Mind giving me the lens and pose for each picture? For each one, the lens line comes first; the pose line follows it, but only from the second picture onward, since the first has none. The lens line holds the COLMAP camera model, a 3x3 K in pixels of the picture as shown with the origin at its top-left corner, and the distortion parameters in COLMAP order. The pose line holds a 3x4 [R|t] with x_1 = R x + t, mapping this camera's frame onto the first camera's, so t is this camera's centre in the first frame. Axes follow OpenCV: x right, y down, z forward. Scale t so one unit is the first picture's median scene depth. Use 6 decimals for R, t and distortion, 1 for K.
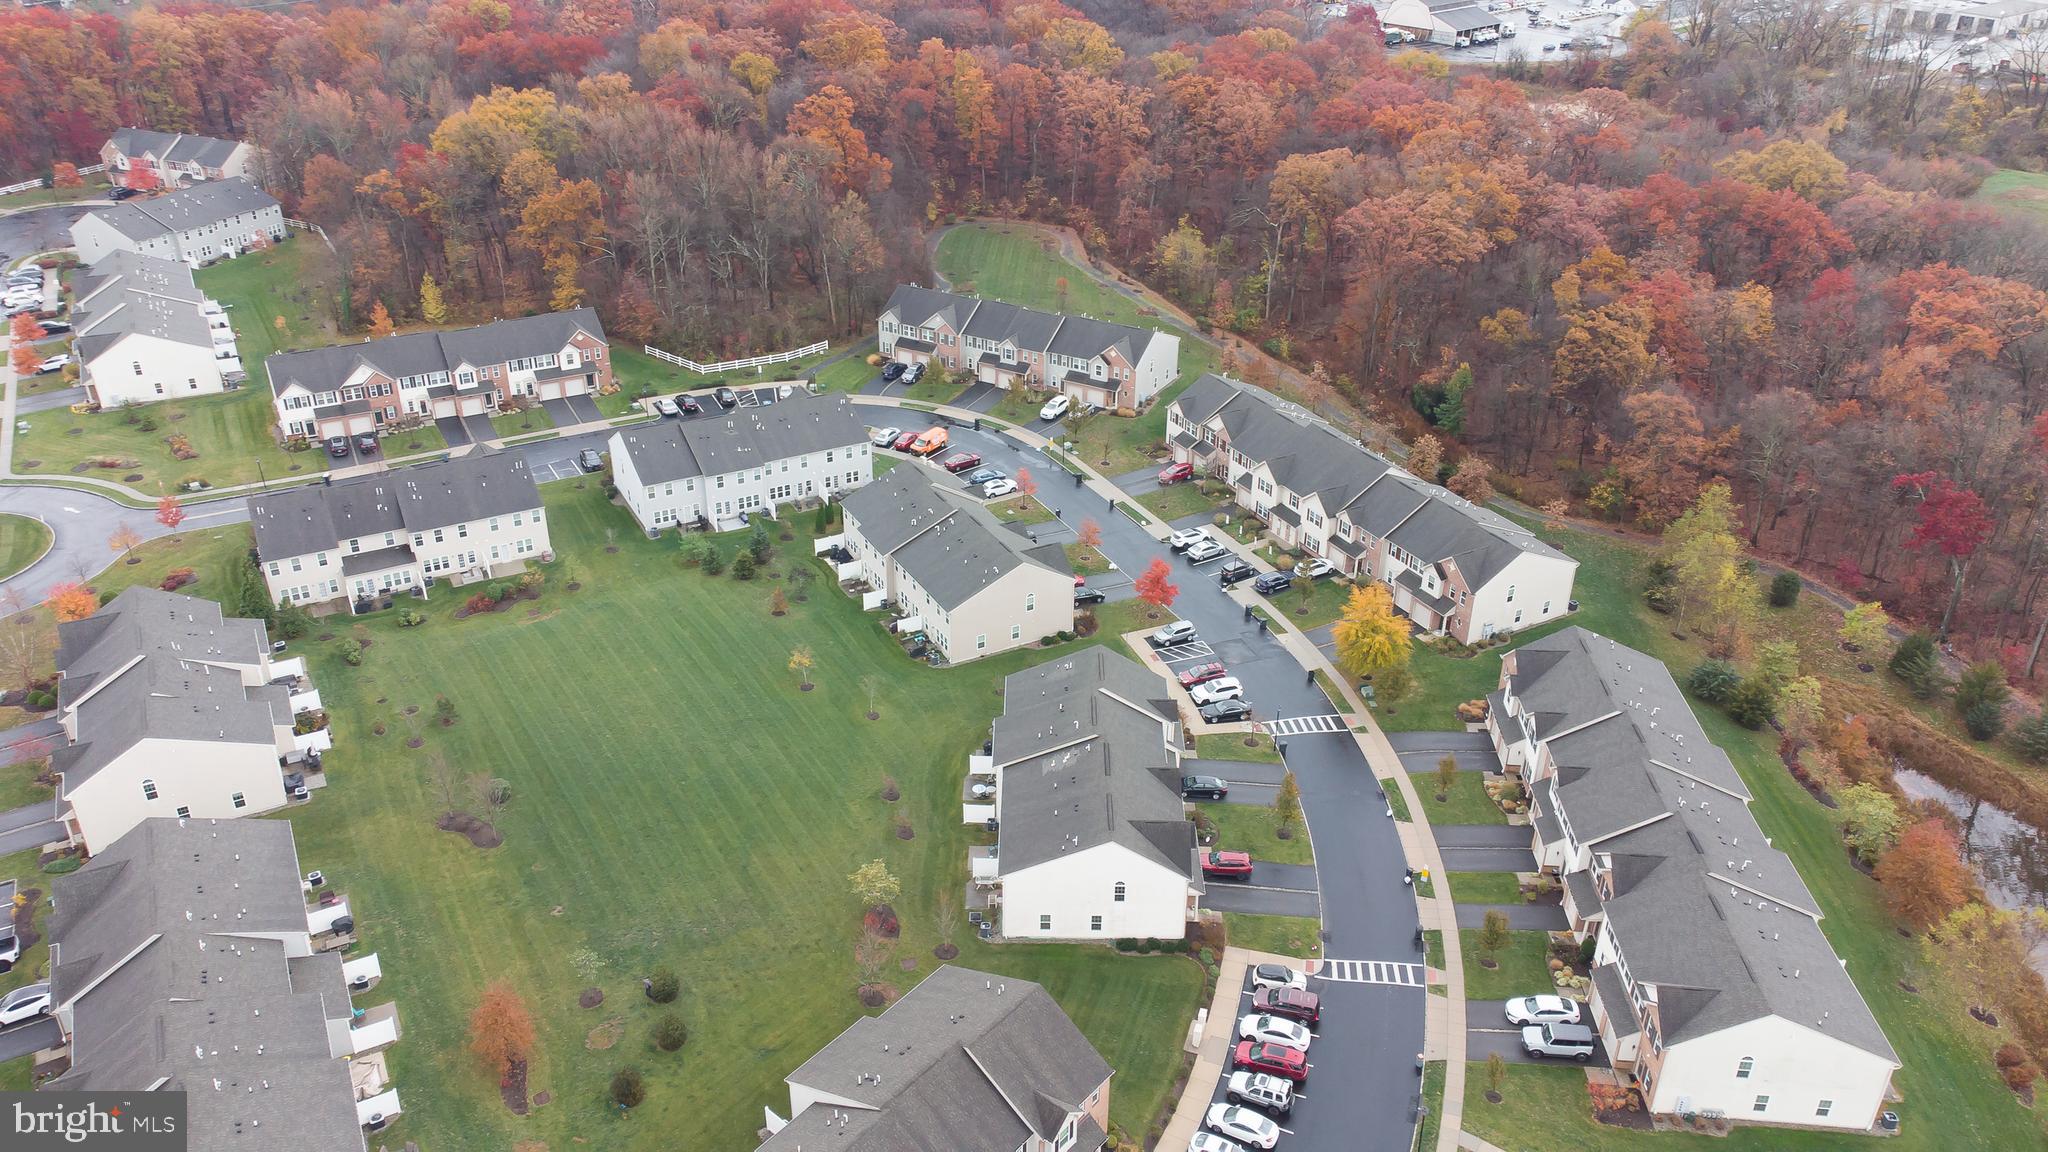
lens RADIAL K [[1522.9, 0, 1017.4], [0, 1522.9, 571.8], [0, 0, 1]] dist [0.029890, 0.074345]
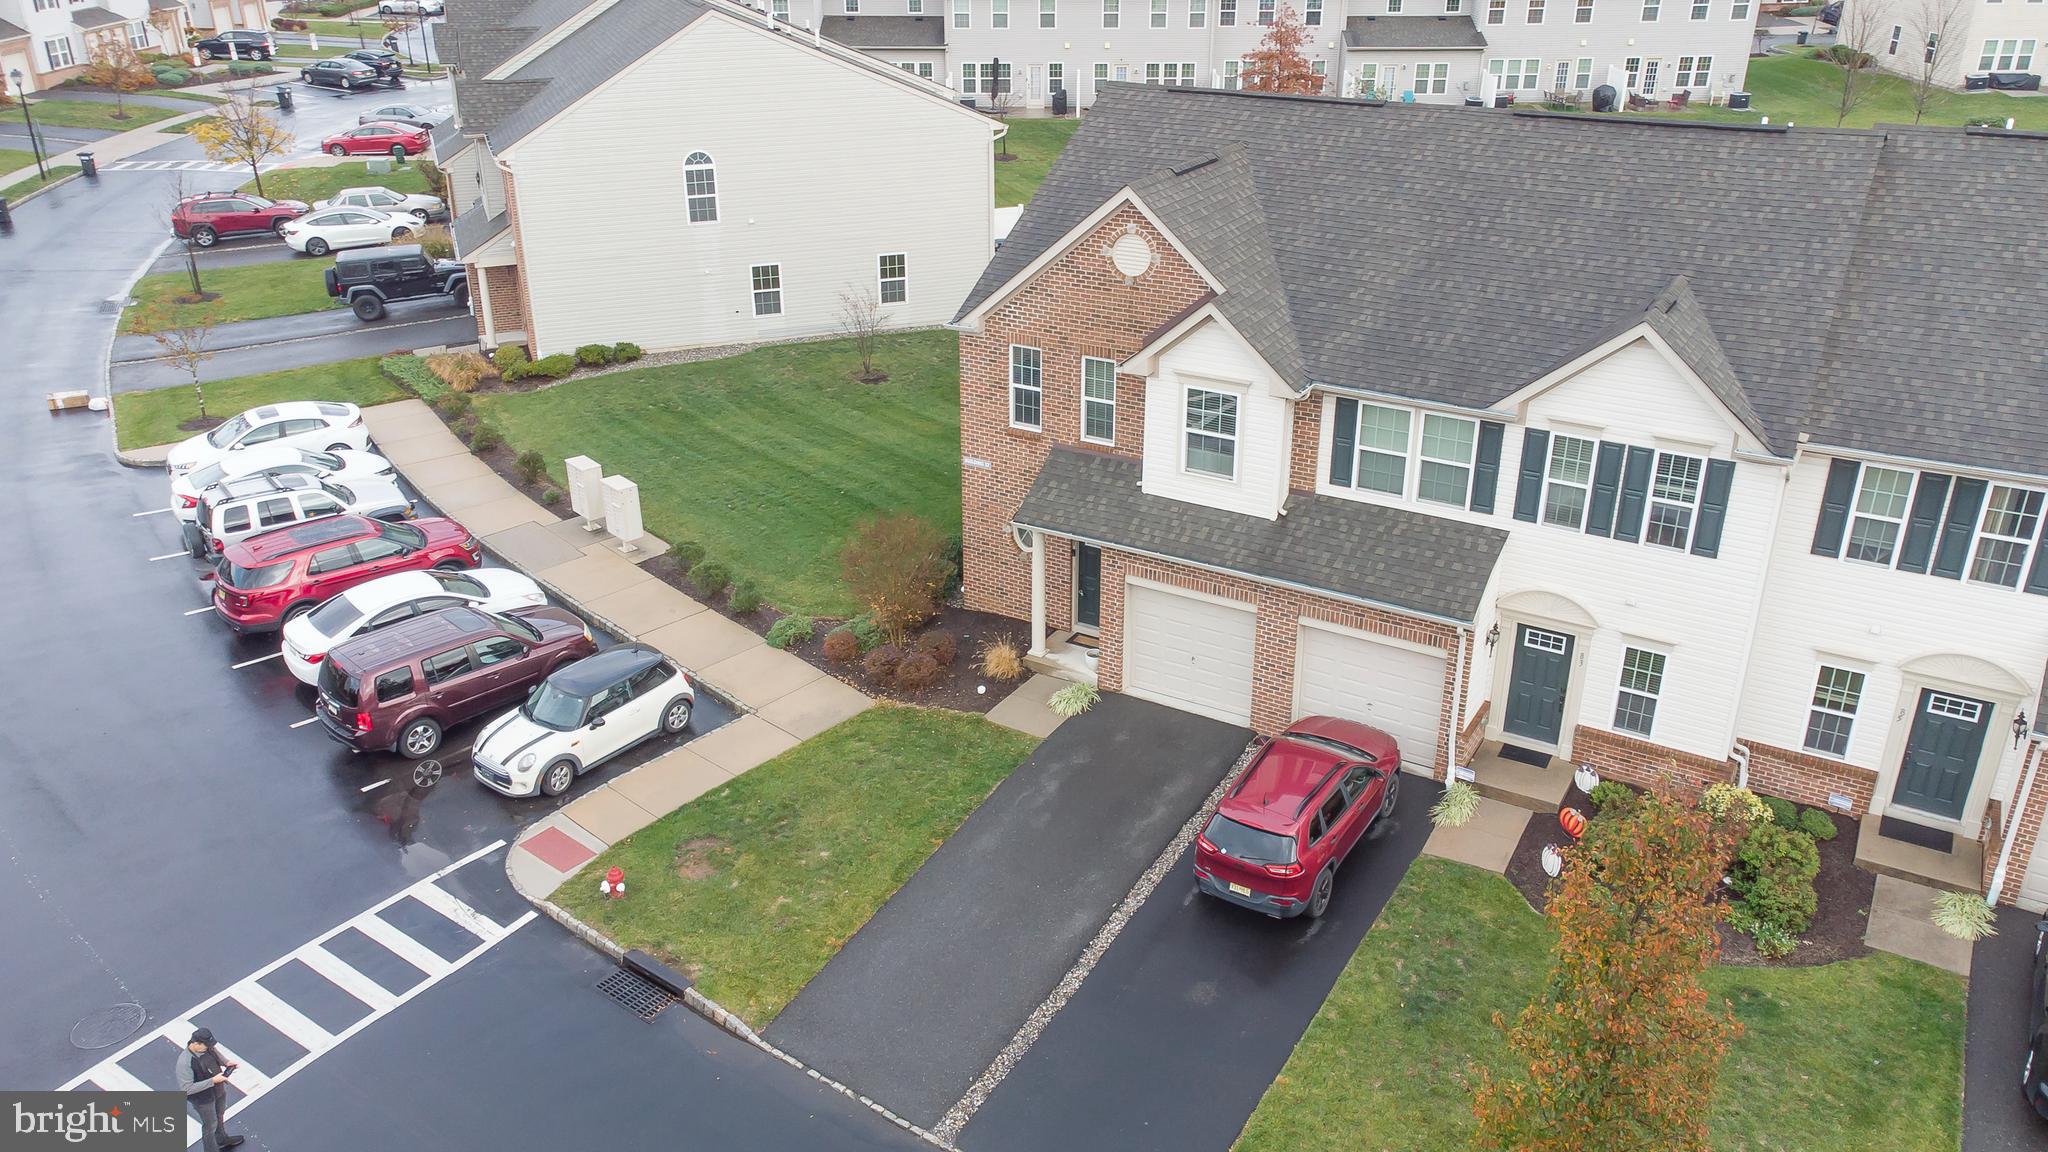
lens RADIAL K [[1563.0, 0, 1024.0], [0, 1563.0, 576.0], [0, 0, 1]] dist [0.050258, 0.013025]
pose [[-0.492381, 0.358227, -0.793243, 0.225499], [-0.419604, 0.700778, 0.576926, 0.056780], [0.762557, 0.616915, -0.194736, 0.757163]]
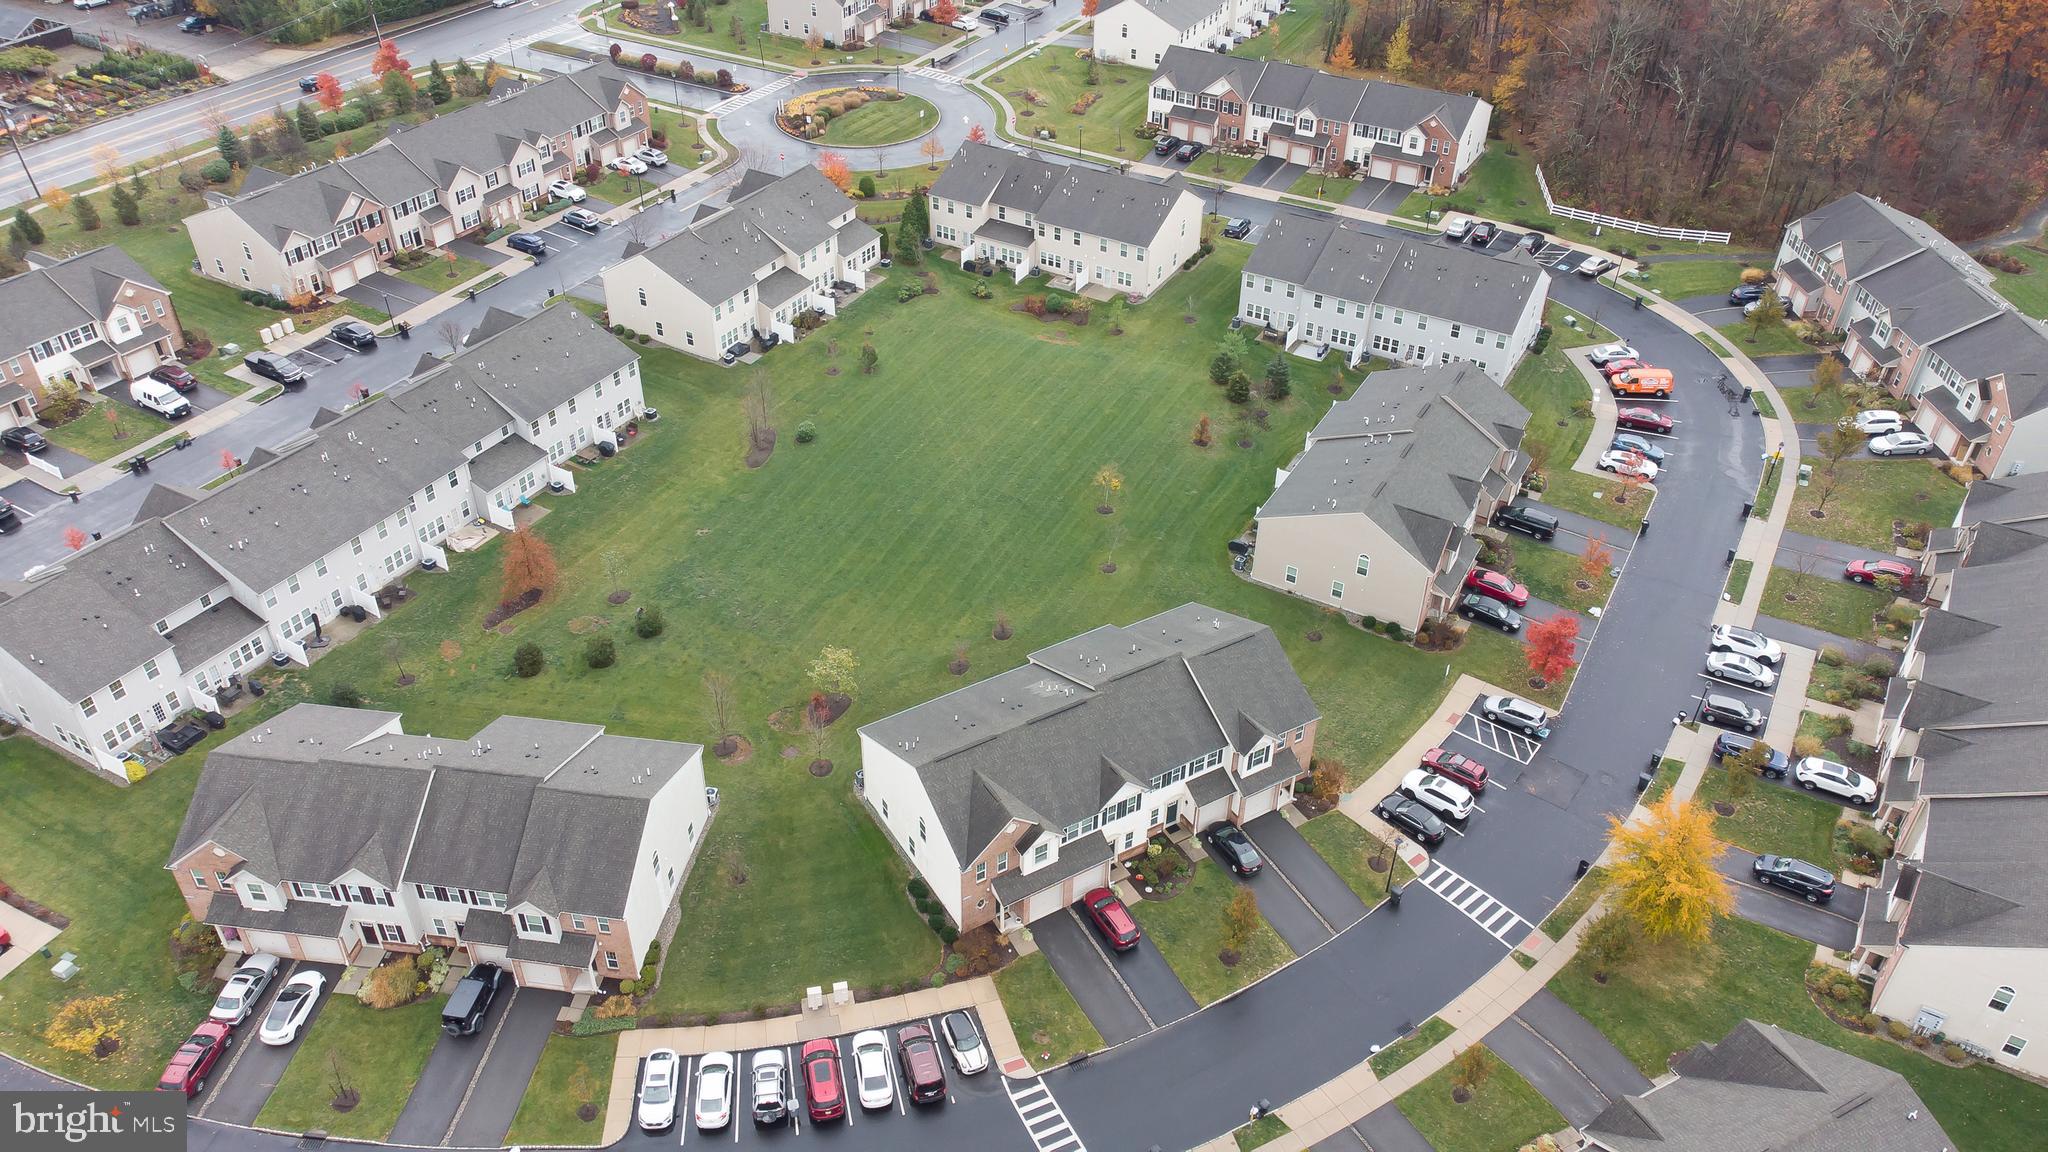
lens RADIAL K [[1522.9, 0, 1017.4], [0, 1522.9, 571.8], [0, 0, 1]] dist [0.029890, 0.074345]
pose [[0.524742, 0.505415, -0.684983, 0.420082], [-0.414414, 0.854549, 0.313061, -0.137558], [0.743577, 0.119590, 0.657868, 0.330862]]
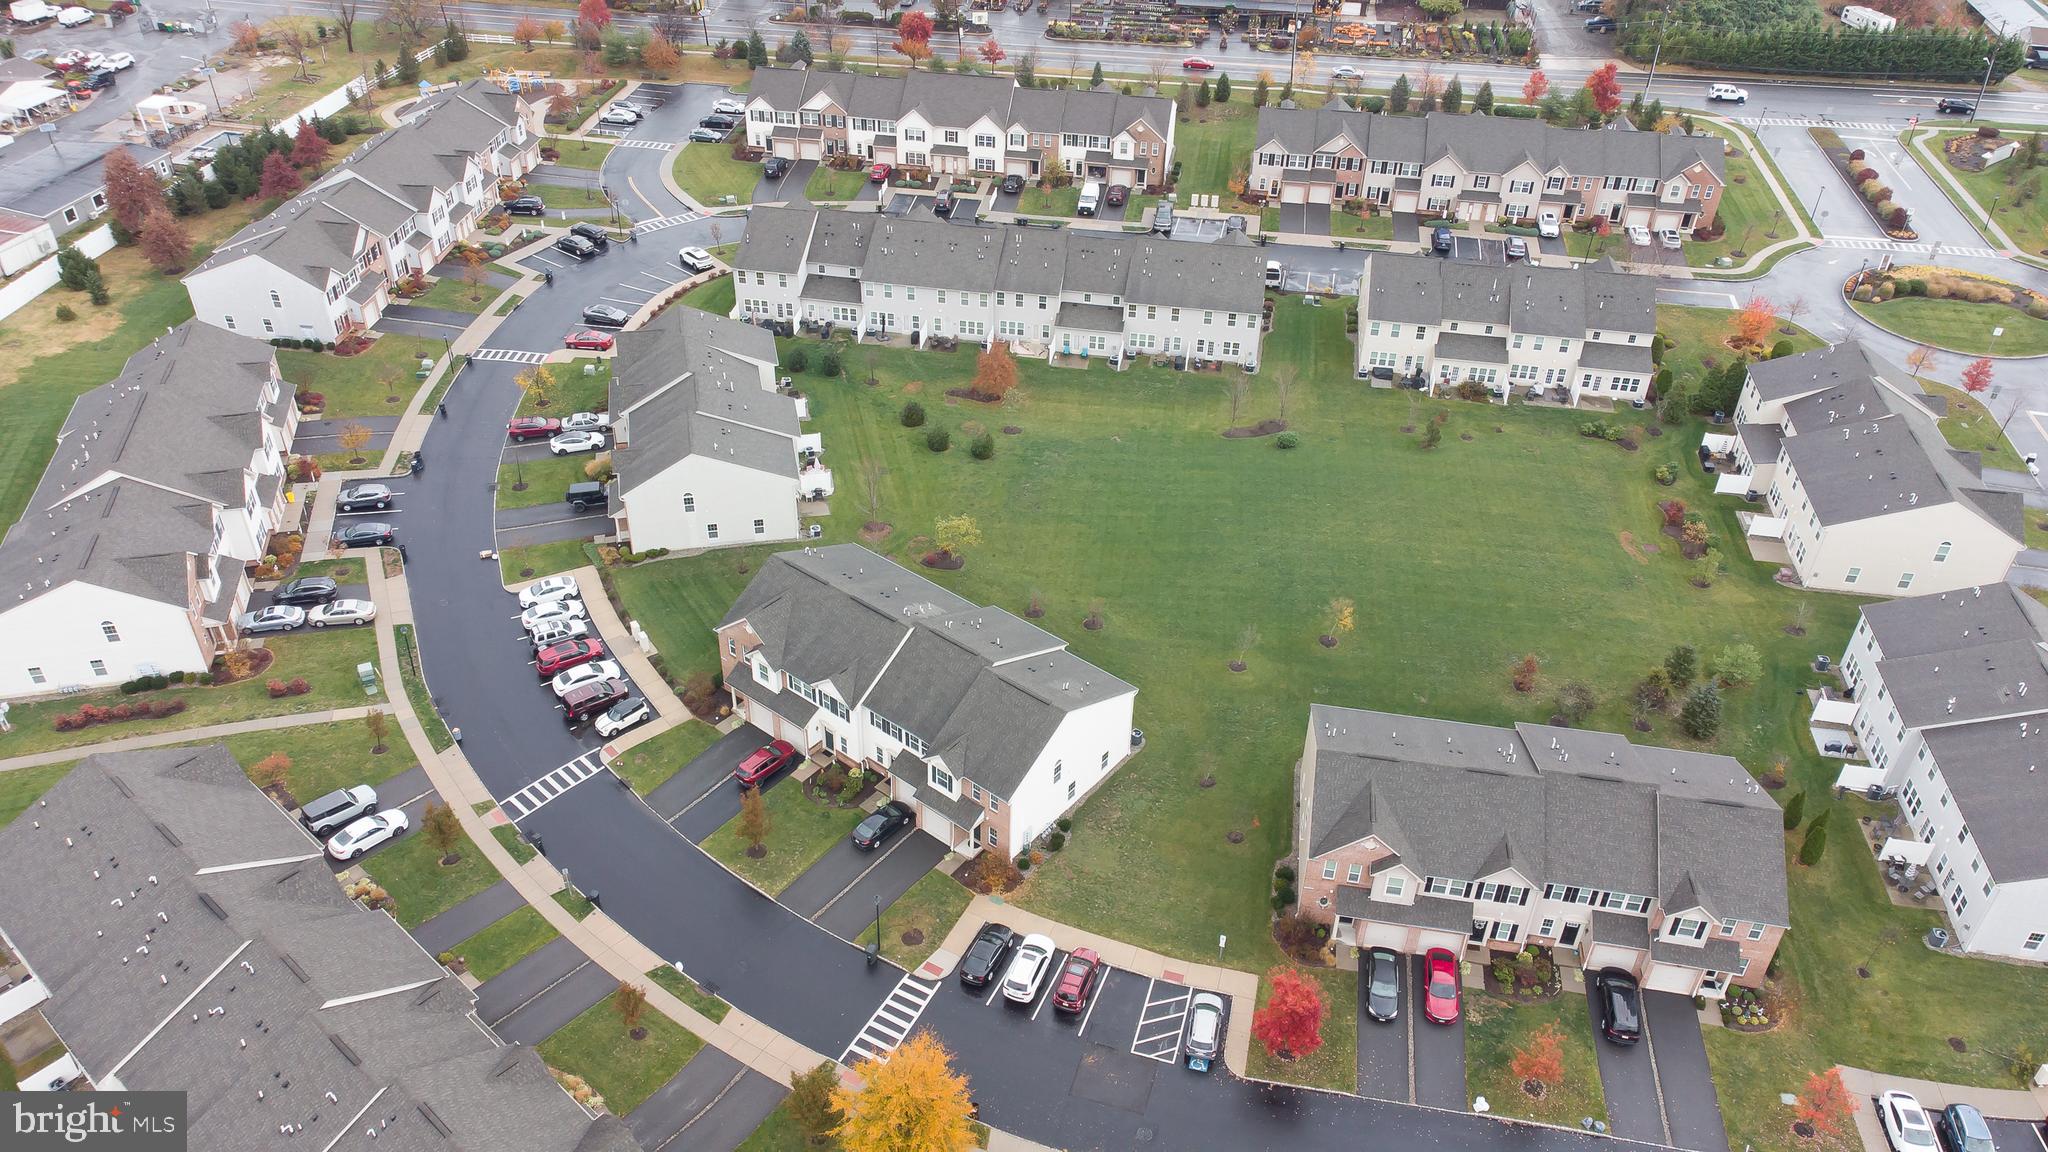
lens RADIAL K [[1506.4, 0, 1024.0], [0, 1506.4, 576.0], [0, 0, 1]] dist [0.097088, -0.129187]
pose [[-0.616154, 0.447729, -0.647991, 0.424997], [-0.399384, 0.531494, 0.746998, -0.435991], [0.678856, 0.719063, -0.148667, 0.878025]]
